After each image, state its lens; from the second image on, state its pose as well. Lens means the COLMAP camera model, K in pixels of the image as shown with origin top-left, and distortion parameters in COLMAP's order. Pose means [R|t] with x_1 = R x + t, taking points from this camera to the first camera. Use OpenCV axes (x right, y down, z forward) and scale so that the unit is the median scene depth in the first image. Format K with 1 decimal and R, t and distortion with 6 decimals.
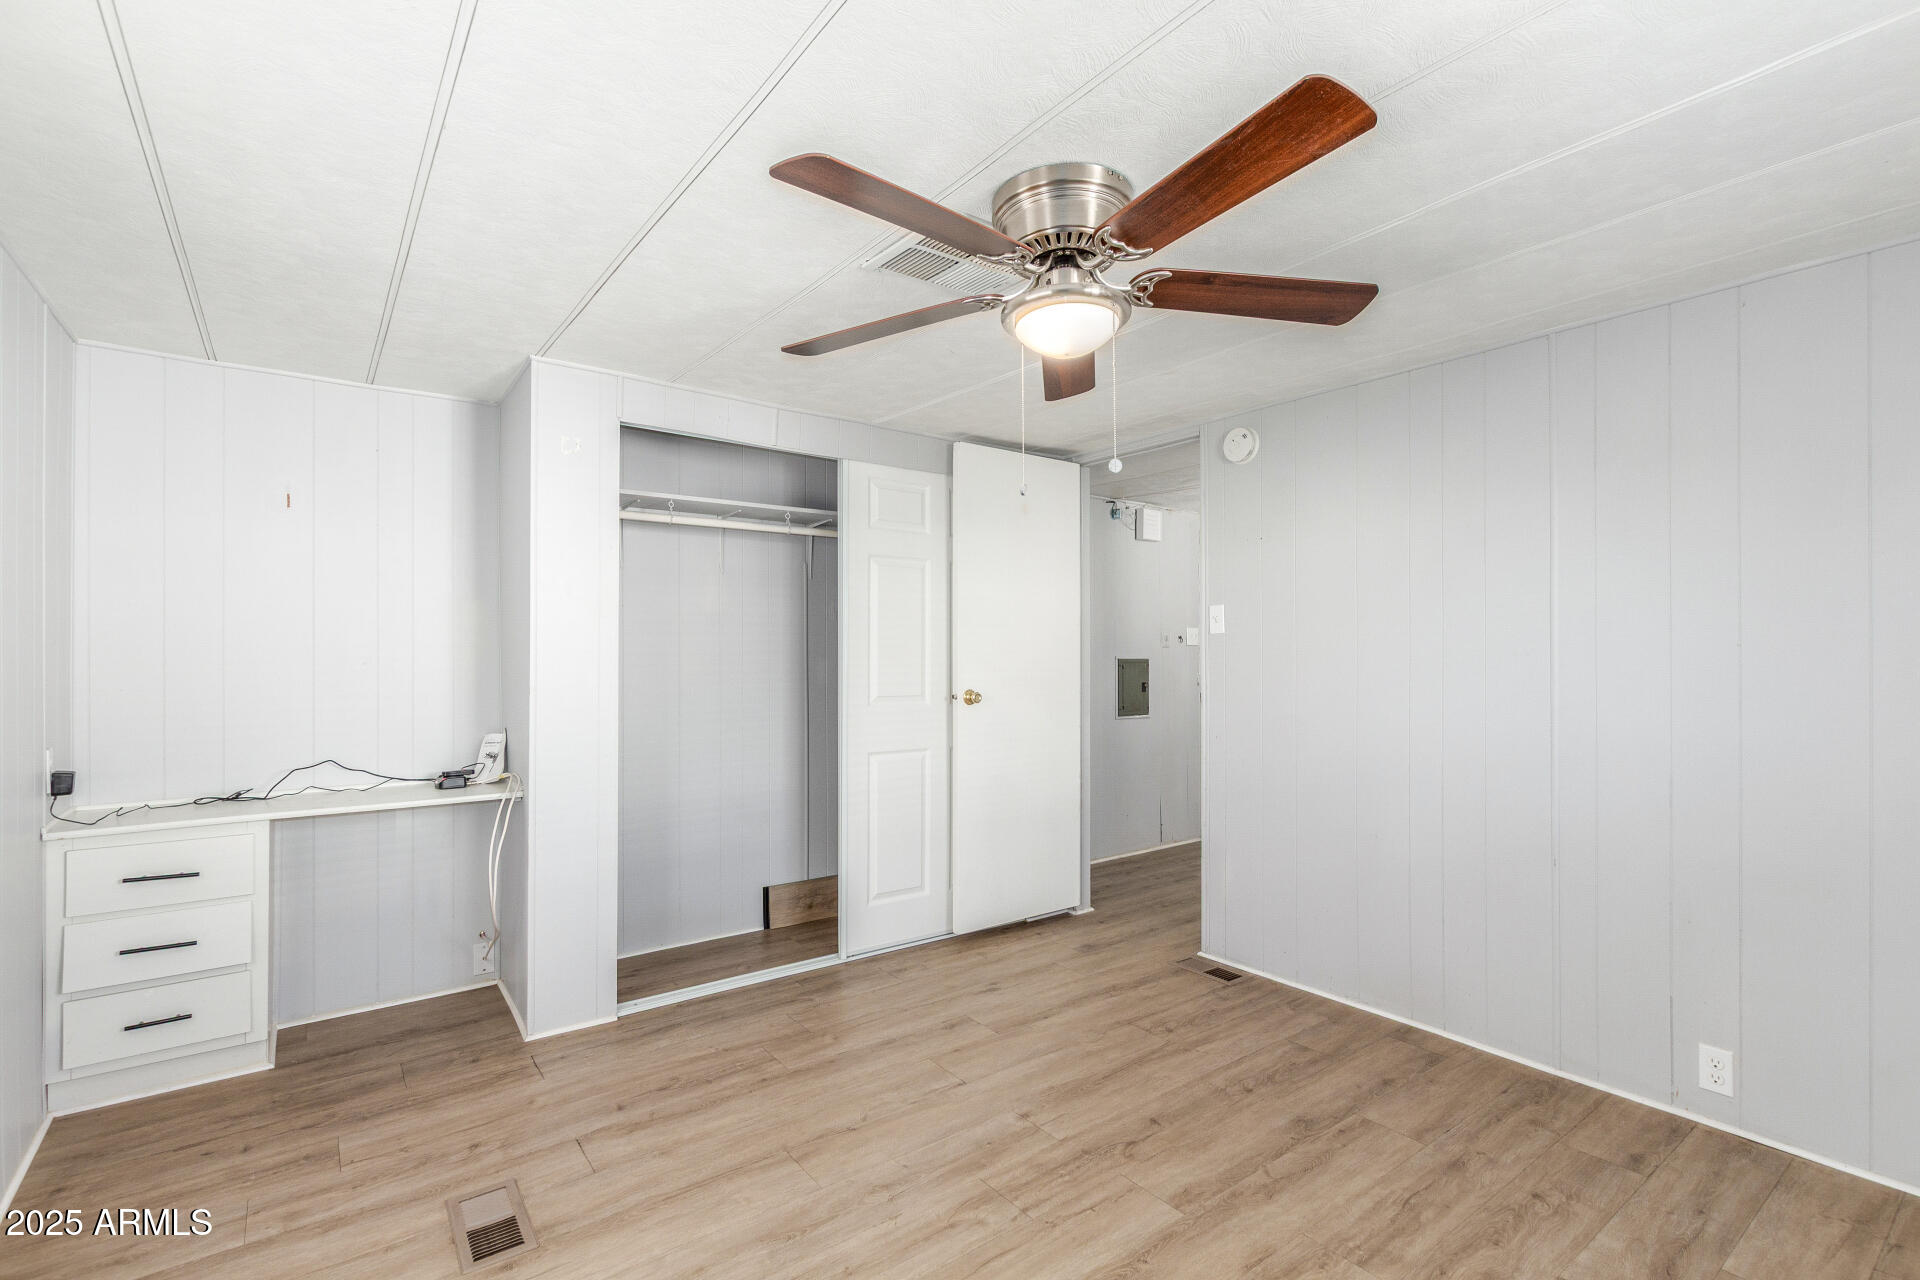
lens RADIAL K [[888.3, 0, 961.5], [0, 888.3, 644.2], [0, 0, 1]] dist [0.010013, -0.005354]
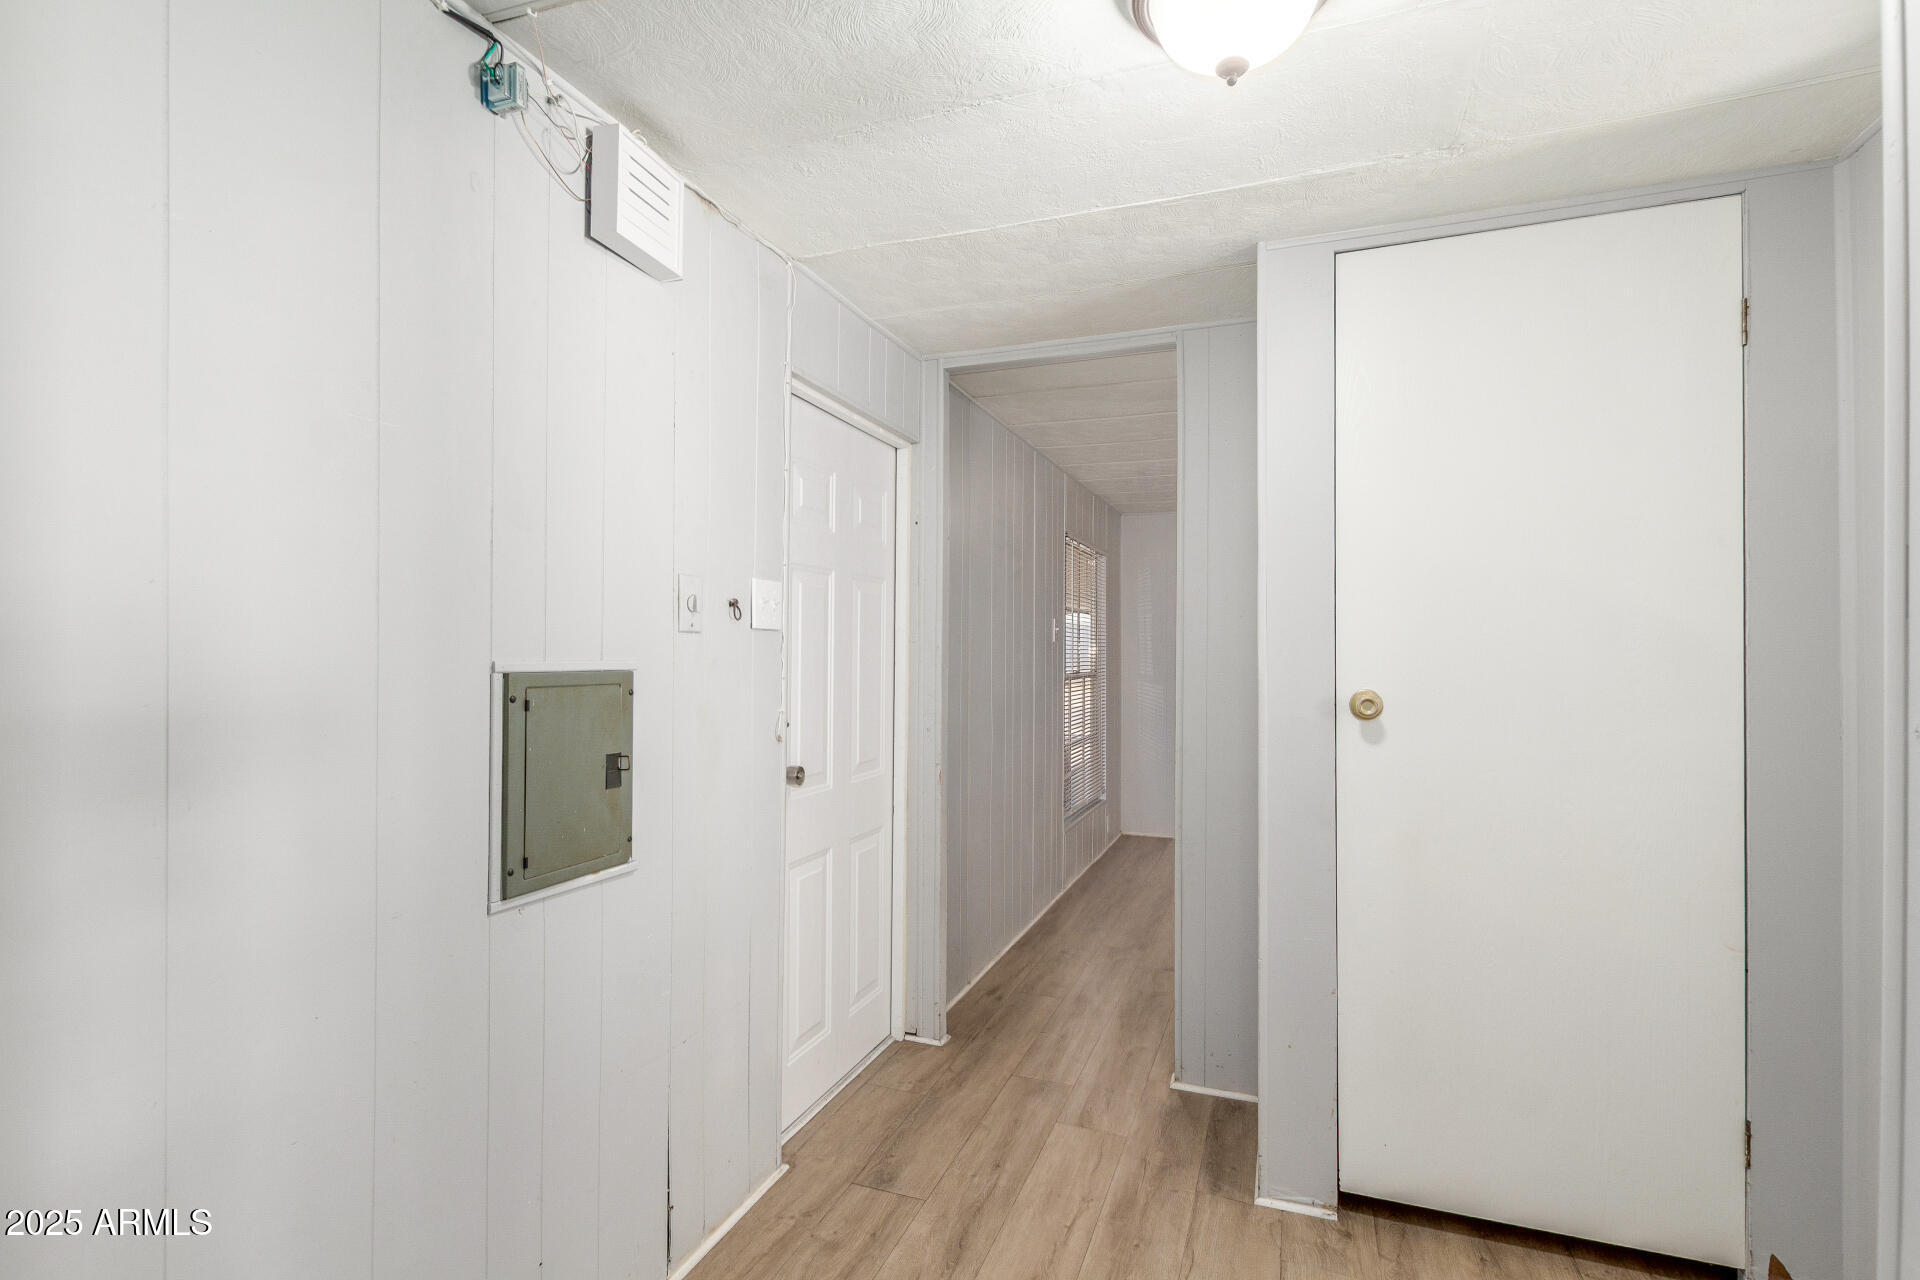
lens RADIAL K [[888.3, 0, 966.8], [0, 888.3, 643.9], [0, 0, 1]] dist [0.010013, -0.005354]
pose [[0.850381, 0.011767, 0.526036, 0.151965], [-0.012669, 0.999918, -0.001887, 0.007326], [-0.526015, -0.005060, 0.850460, 0.703337]]
